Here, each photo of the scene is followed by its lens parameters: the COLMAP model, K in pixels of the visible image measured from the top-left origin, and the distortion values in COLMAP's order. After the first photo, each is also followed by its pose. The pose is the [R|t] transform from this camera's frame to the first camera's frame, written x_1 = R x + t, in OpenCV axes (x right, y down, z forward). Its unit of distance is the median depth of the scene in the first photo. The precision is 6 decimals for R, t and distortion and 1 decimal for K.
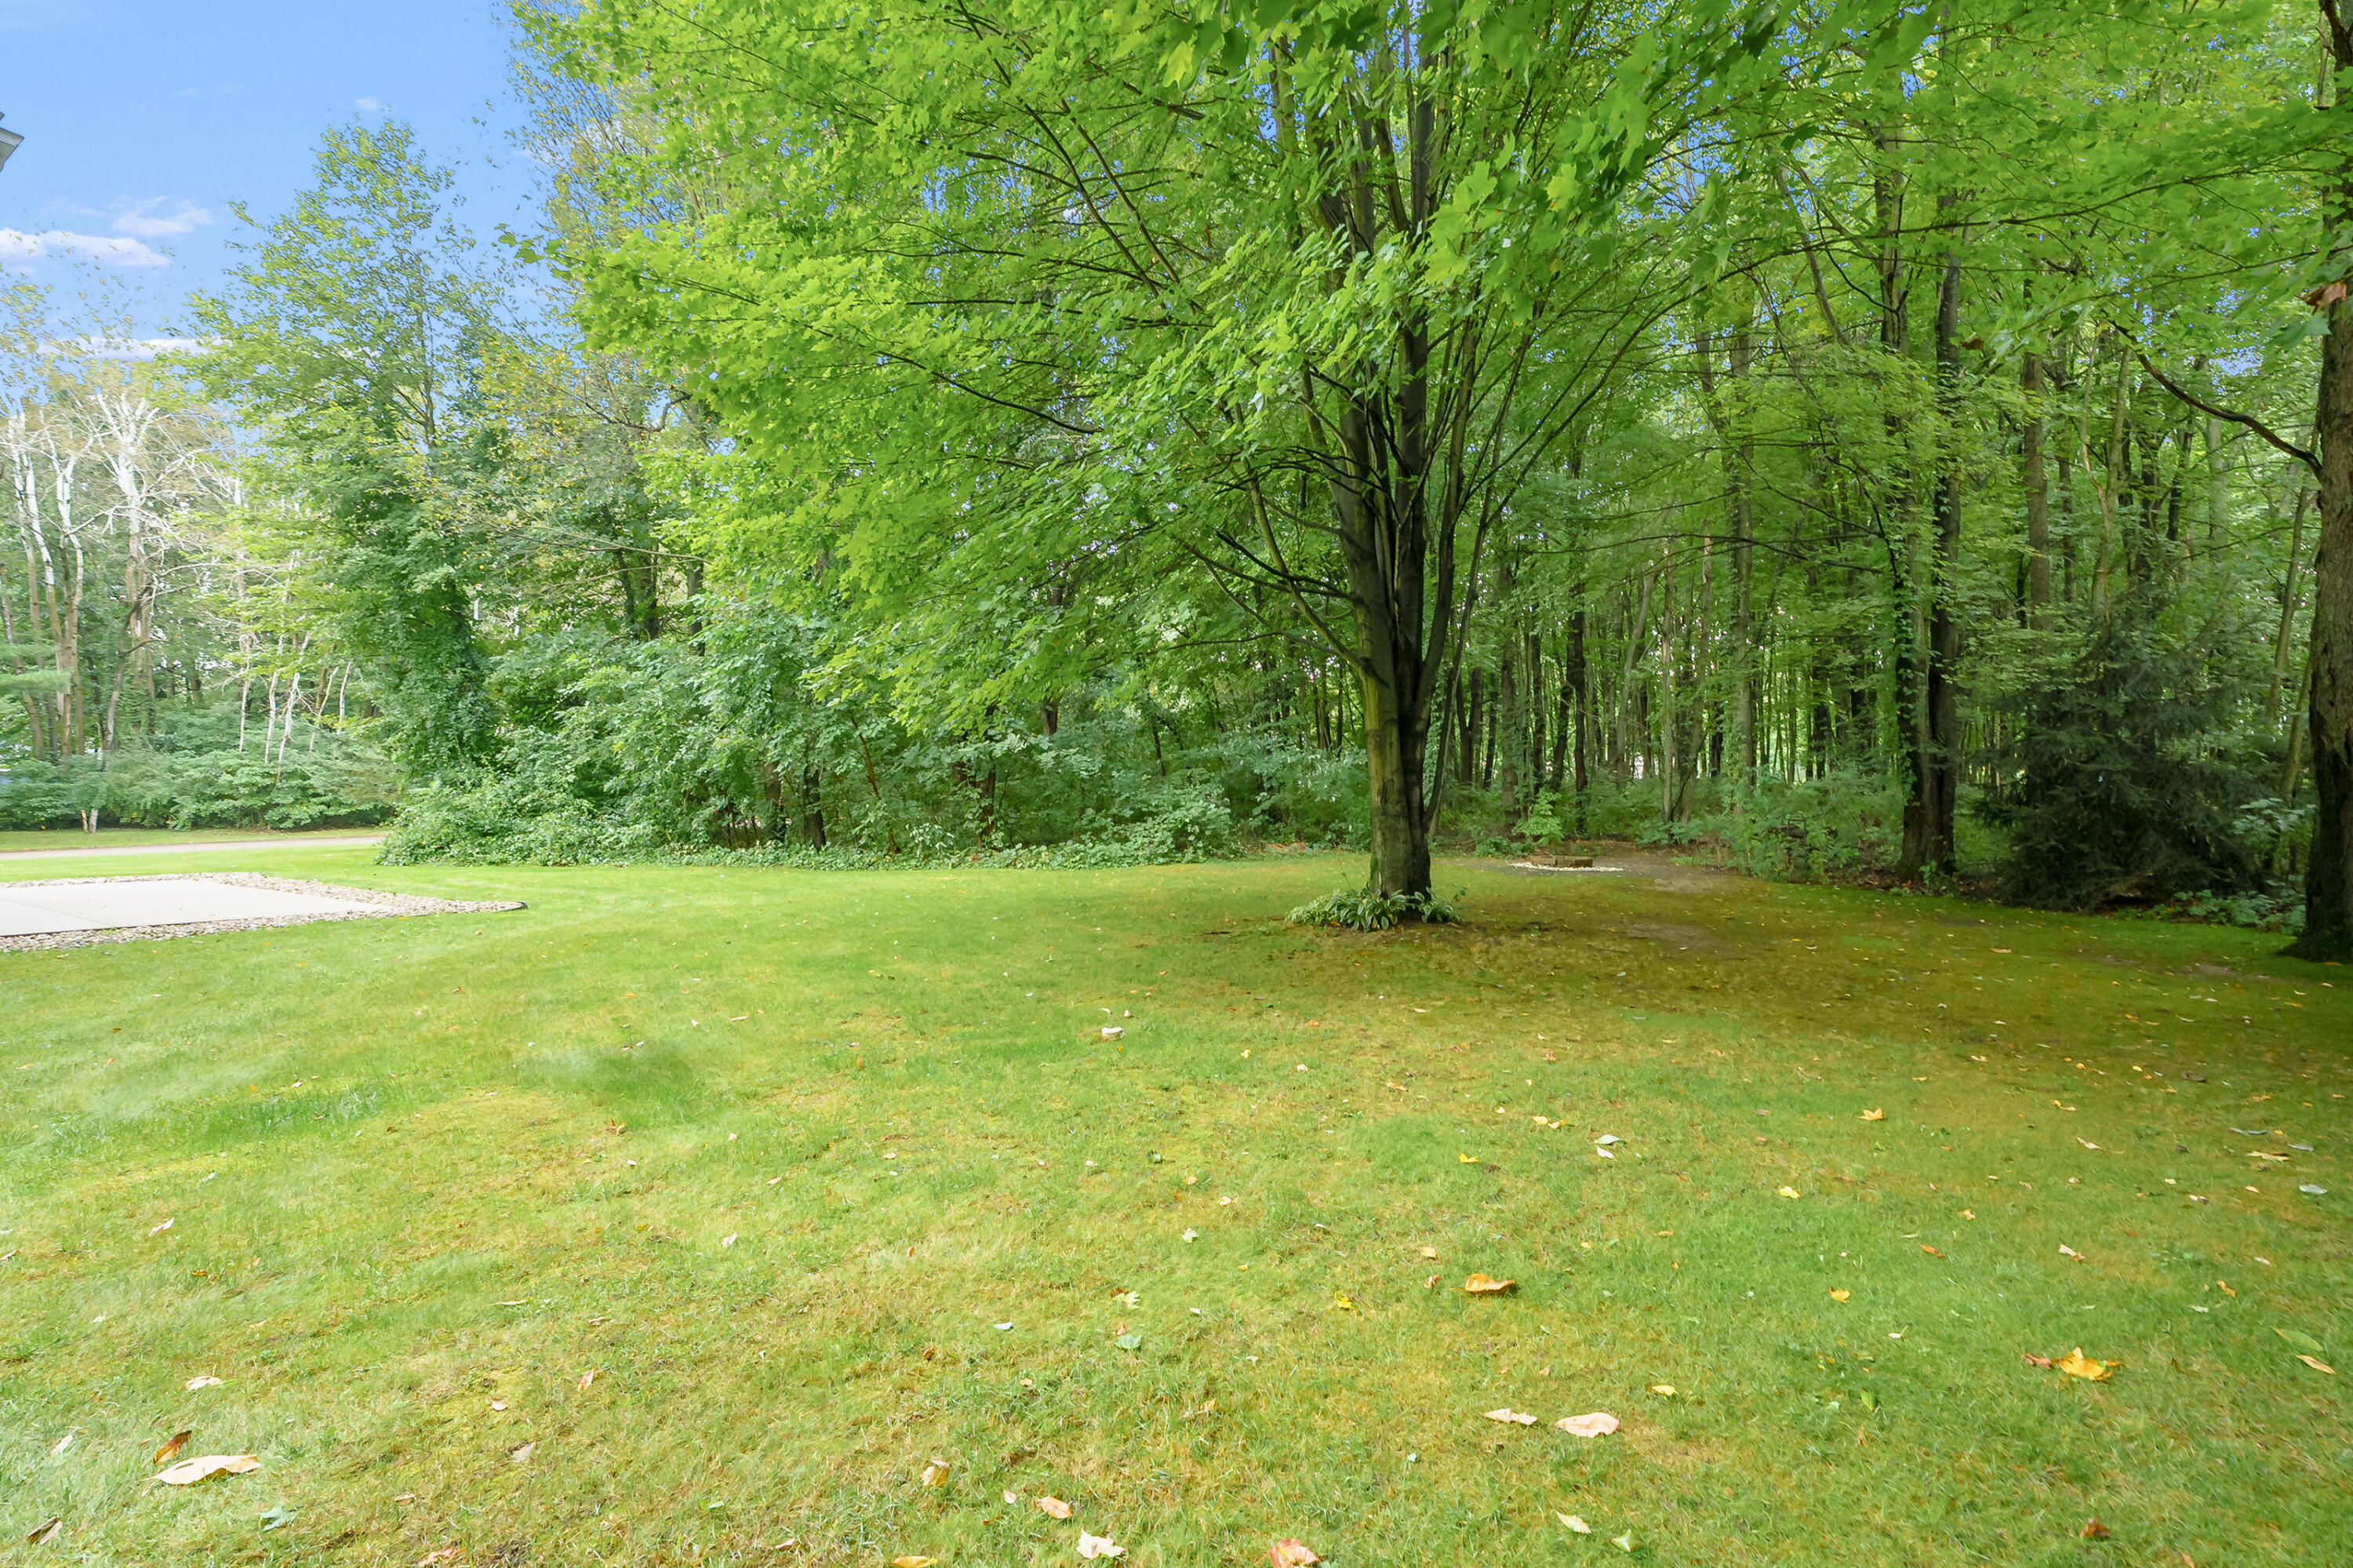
lens RADIAL K [[1084.5, 0, 1176.5], [0, 1084.5, 784.0], [0, 0, 1]] dist [-0.000072, -0.000028]
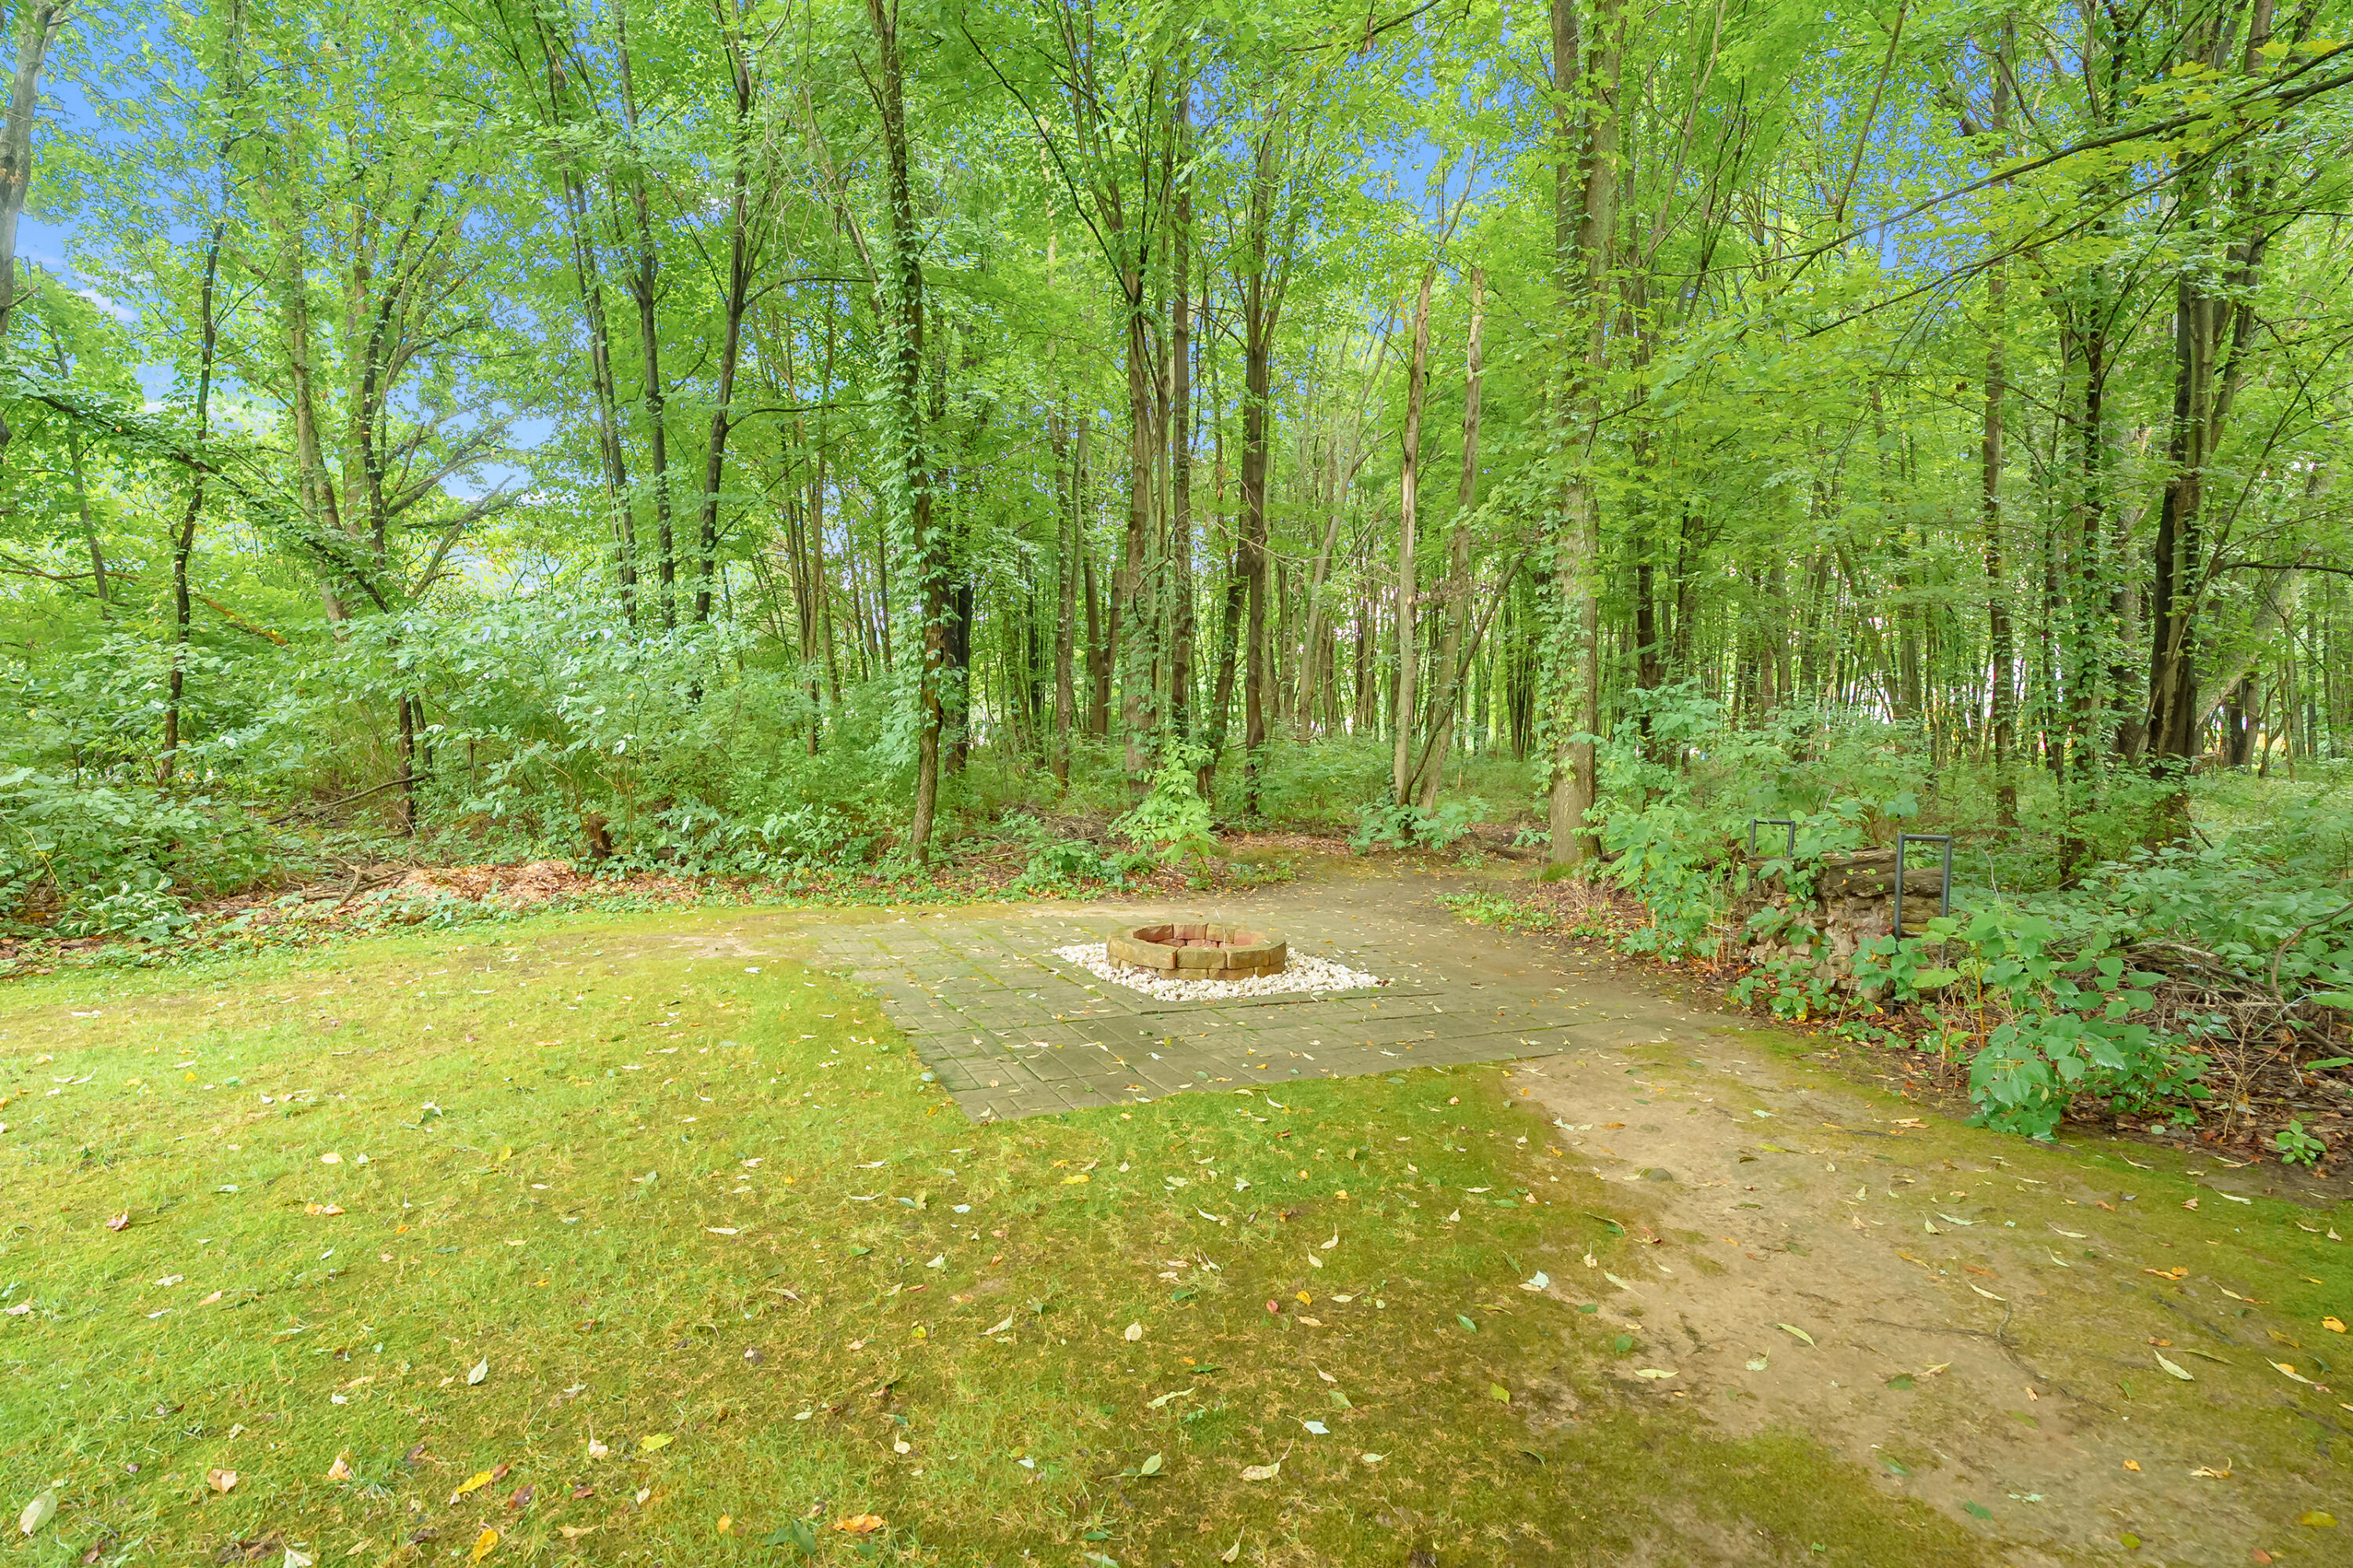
lens RADIAL K [[1084.5, 0, 1176.5], [0, 1084.5, 784.0], [0, 0, 1]] dist [-0.000072, -0.000028]
pose [[0.958833, 0.008074, 0.283854, 0.192182], [-0.015382, 0.999605, 0.023529, 0.012554], [-0.283552, -0.026927, 0.958579, 0.518553]]
